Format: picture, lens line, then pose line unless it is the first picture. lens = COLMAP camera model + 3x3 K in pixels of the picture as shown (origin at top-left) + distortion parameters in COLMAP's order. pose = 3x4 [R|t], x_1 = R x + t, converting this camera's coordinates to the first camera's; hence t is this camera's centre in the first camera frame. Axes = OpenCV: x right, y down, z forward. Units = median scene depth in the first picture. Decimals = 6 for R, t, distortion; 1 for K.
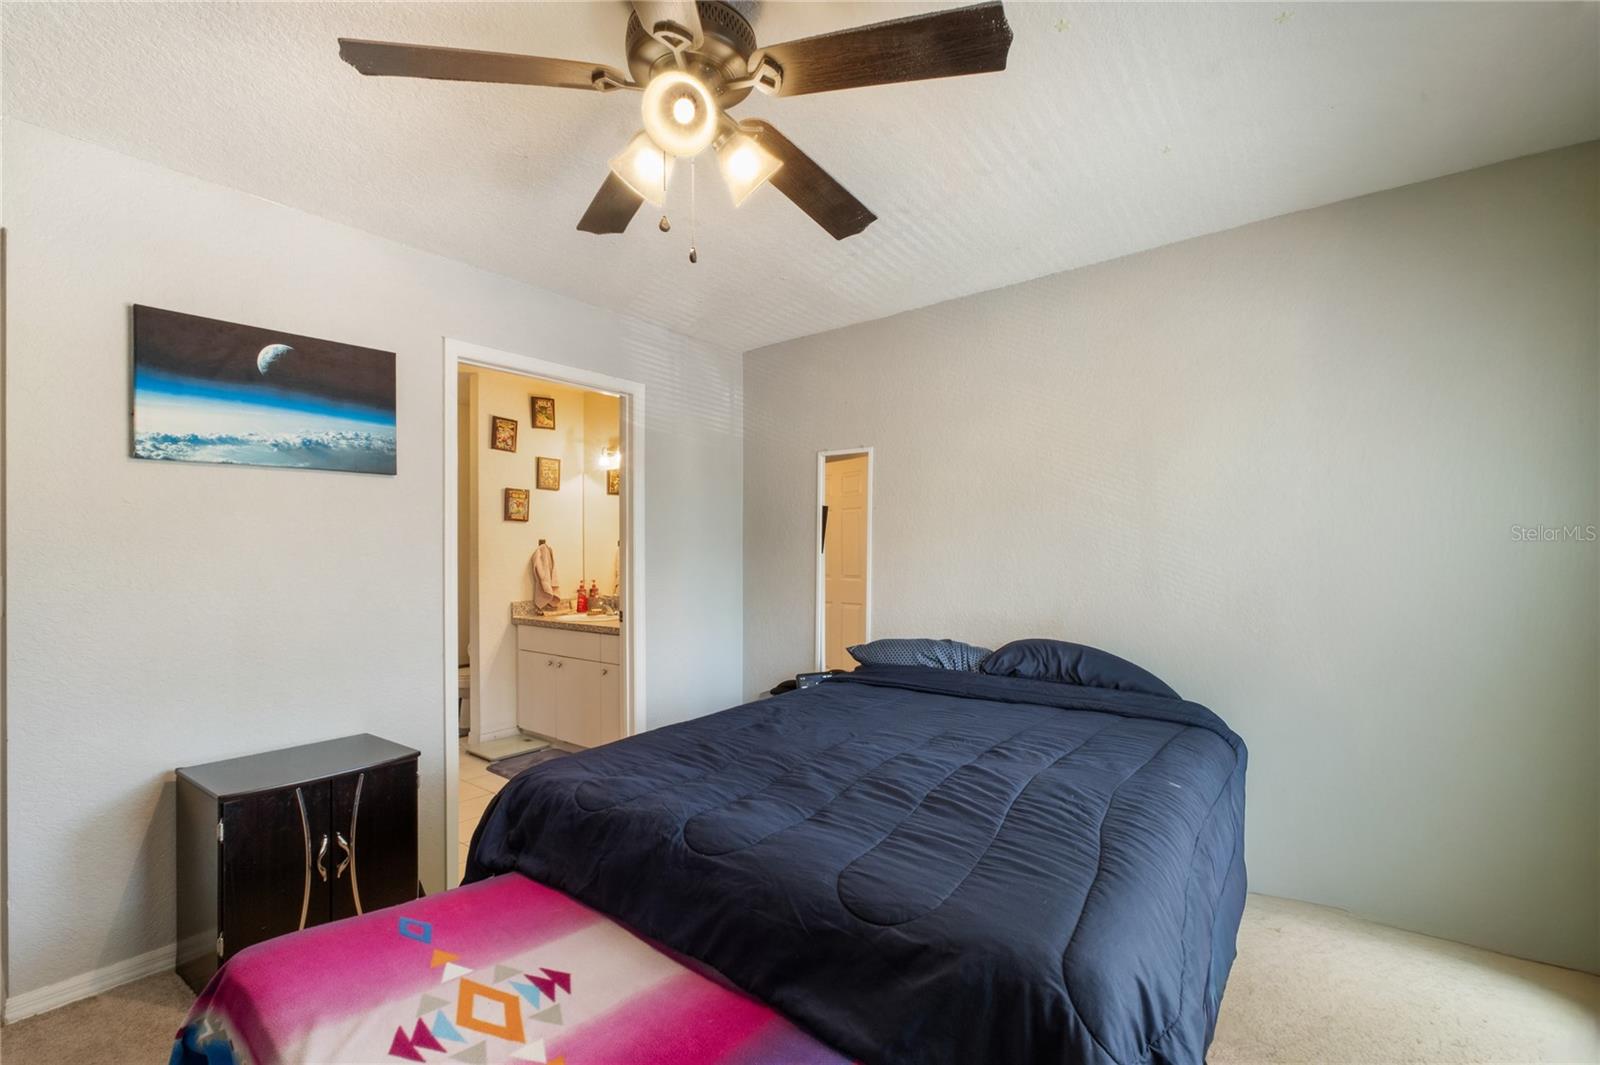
lens RADIAL K [[672.7, 0, 796.3], [0, 672.7, 545.3], [0, 0, 1]] dist [-0.001225, -0.000676]
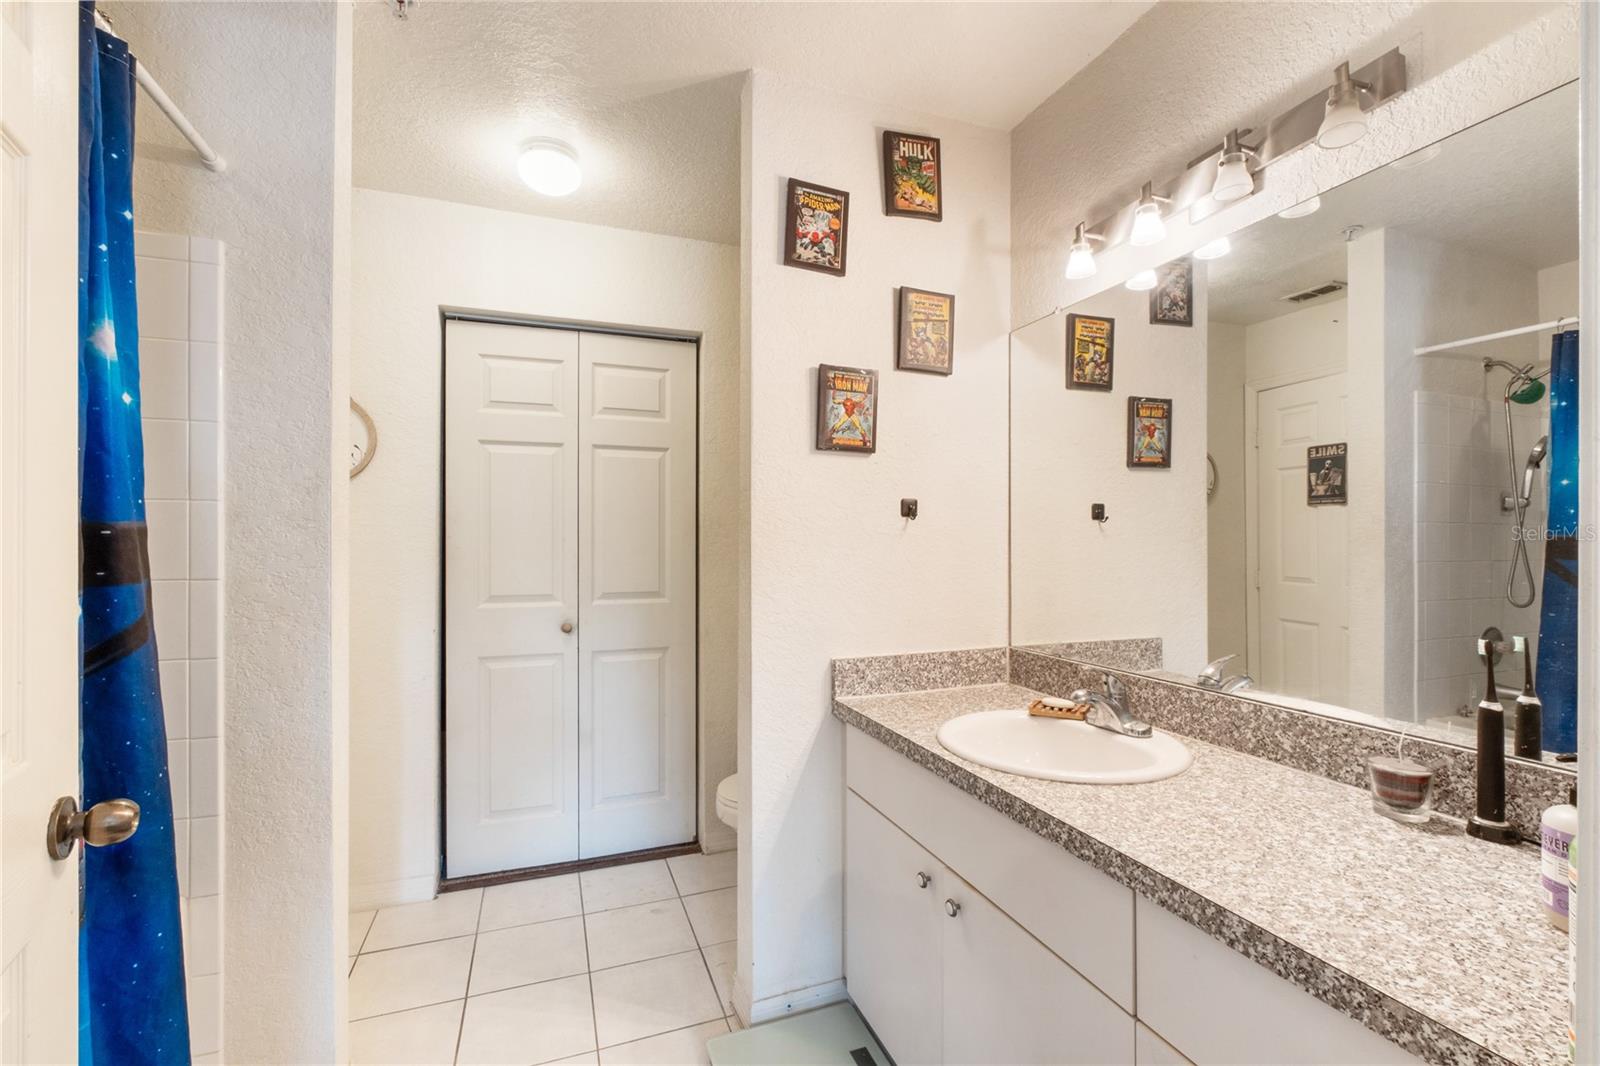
lens RADIAL K [[717.1, 0, 802.9], [0, 717.1, 534.0], [0, 0, 1]] dist [-0.001482, -0.000036]
pose [[0.861317, 0.006084, -0.508031, -0.221265], [-0.001717, 0.999957, 0.009063, 0.008211], [0.508064, -0.006934, 0.861291, 0.615152]]
